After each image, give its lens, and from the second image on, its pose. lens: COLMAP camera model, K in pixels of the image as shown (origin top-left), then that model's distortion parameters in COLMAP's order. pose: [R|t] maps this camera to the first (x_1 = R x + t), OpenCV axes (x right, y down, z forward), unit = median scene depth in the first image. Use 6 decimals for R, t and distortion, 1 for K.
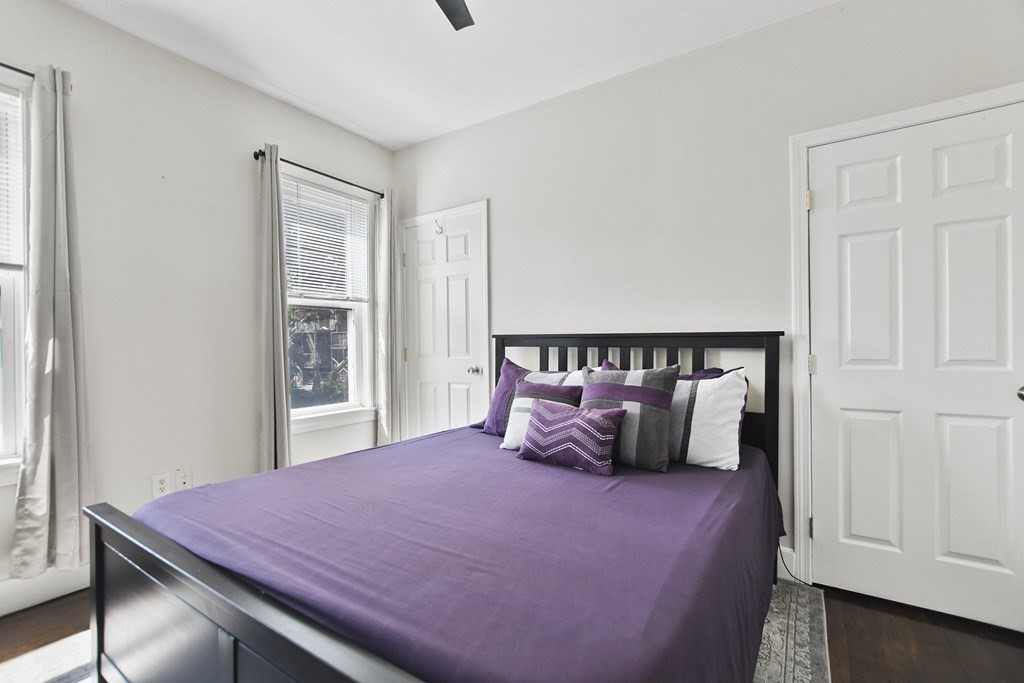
lens RADIAL K [[453.5, 0, 506.1], [0, 453.5, 343.1], [0, 0, 1]] dist [-0.002191, -0.000105]
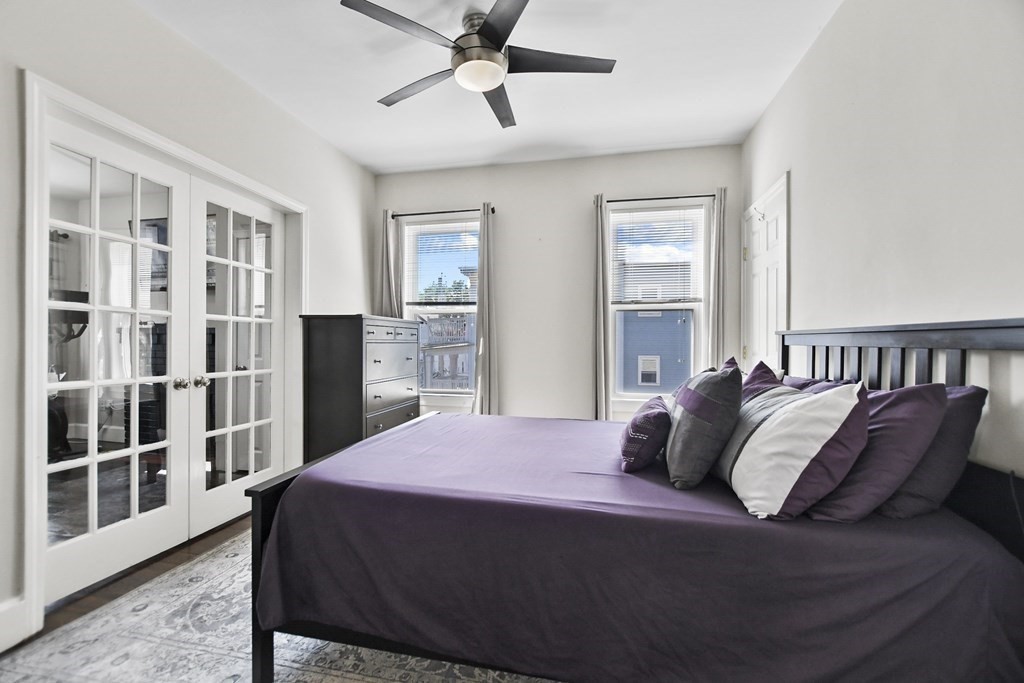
lens RADIAL K [[453.5, 0, 506.1], [0, 453.5, 343.1], [0, 0, 1]] dist [-0.002191, -0.000105]
pose [[0.382770, 0.007453, -0.923814, 0.927303], [-0.004833, 0.999970, 0.006065, 0.001140], [0.923831, 0.002143, 0.382794, 0.326094]]
